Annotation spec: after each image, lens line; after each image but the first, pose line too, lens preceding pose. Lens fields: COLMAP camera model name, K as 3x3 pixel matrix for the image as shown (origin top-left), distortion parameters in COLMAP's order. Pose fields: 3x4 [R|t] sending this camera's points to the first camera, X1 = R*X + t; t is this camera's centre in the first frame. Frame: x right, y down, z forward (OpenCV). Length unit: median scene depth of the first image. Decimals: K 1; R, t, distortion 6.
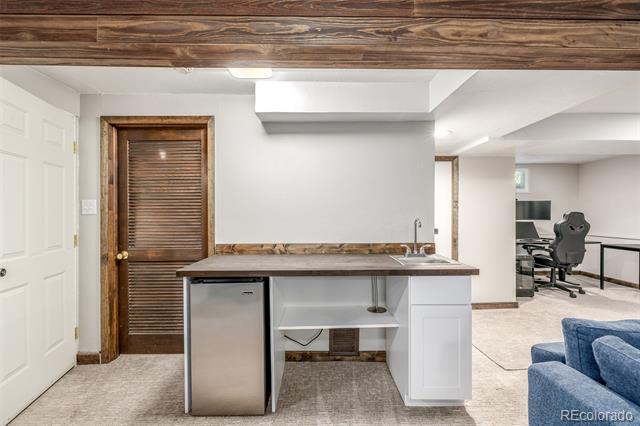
lens RADIAL K [[266.5, 0, 318.3], [0, 266.5, 214.2], [0, 0, 1]] dist [0.002612, -0.000366]
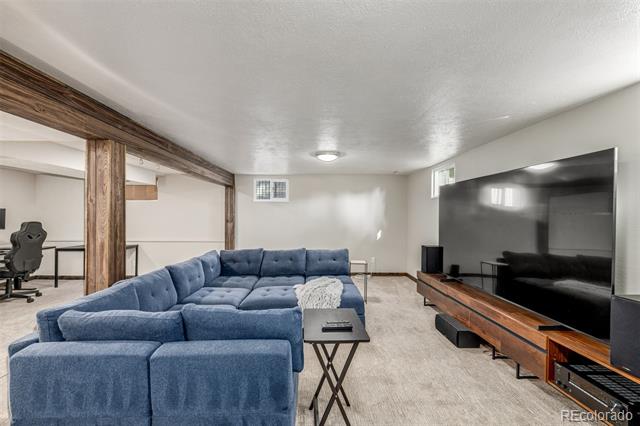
lens RADIAL K [[266.5, 0, 318.3], [0, 266.5, 214.2], [0, 0, 1]] dist [0.002612, -0.000366]
pose [[-0.025468, 0.006944, 0.999652, -0.140920], [-0.000704, 0.999976, -0.006964, -0.031431], [-0.999675, -0.000881, -0.025463, -0.118379]]
